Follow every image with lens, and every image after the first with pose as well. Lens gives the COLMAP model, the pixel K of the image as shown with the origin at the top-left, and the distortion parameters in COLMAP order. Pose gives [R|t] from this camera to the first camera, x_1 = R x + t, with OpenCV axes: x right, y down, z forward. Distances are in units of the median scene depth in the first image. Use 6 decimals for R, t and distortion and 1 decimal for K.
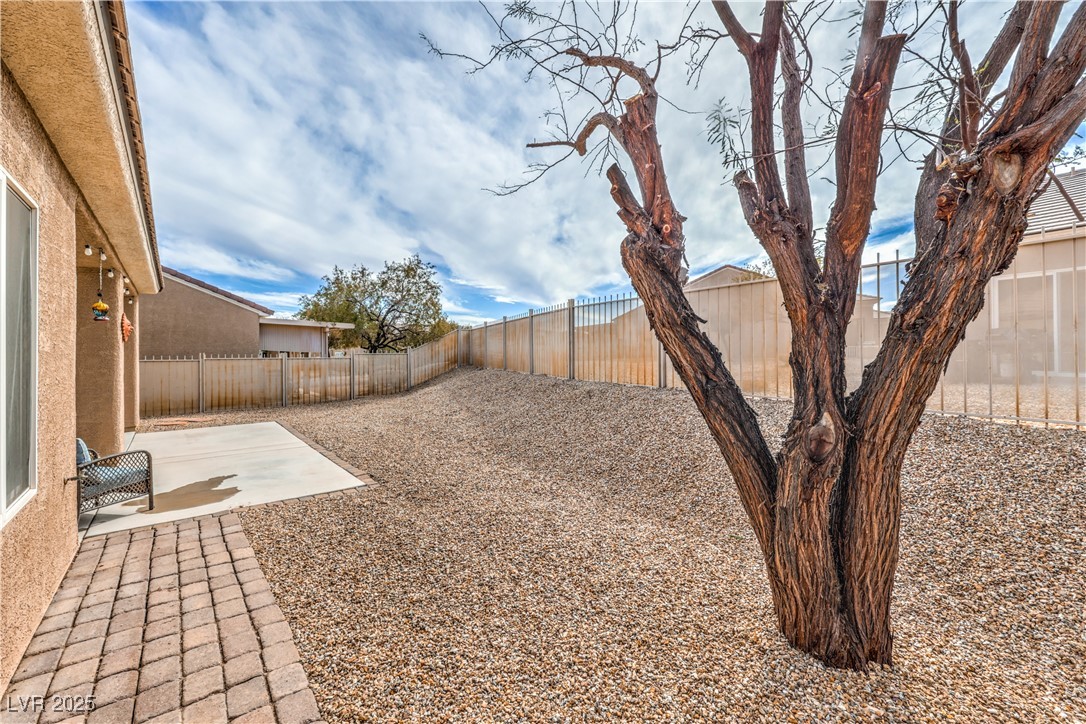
lens RADIAL K [[438.0, 0, 544.0], [0, 438.0, 353.7], [0, 0, 1]] dist [-0.001962, -0.000069]
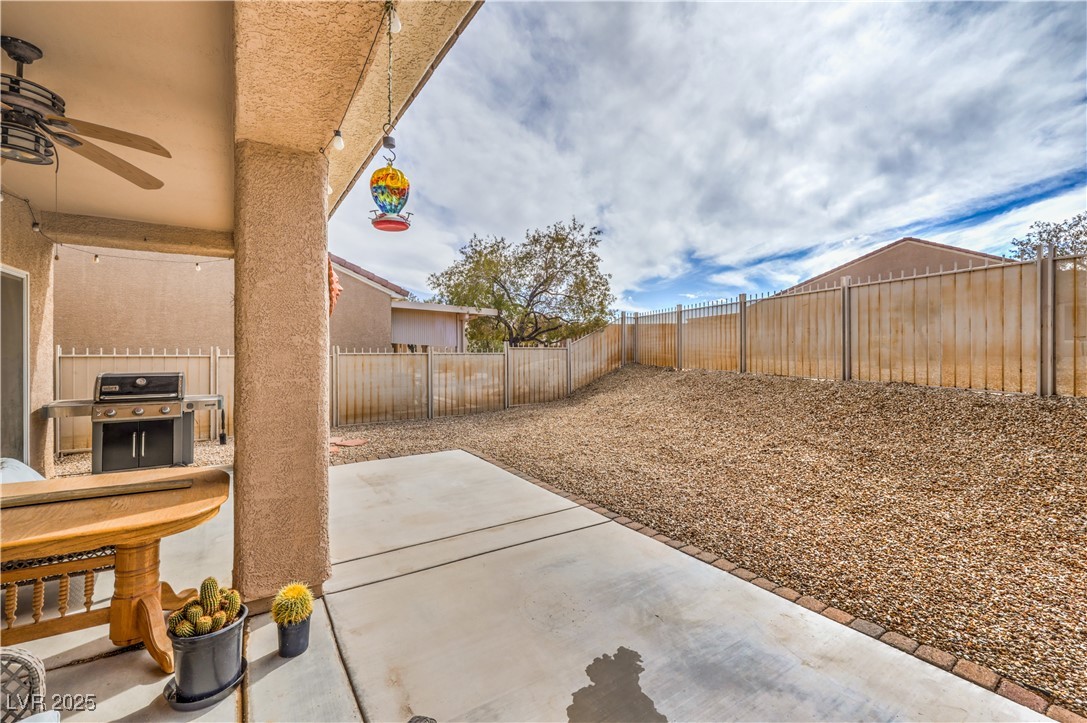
lens RADIAL K [[456.7, 0, 545.6], [0, 456.7, 358.7], [0, 0, 1]] dist [-0.001634, -0.000474]
pose [[0.997711, -0.002542, -0.067575, -0.277011], [0.003445, 0.999906, 0.013250, 0.007658], [0.067535, -0.013452, 0.997626, 0.189903]]
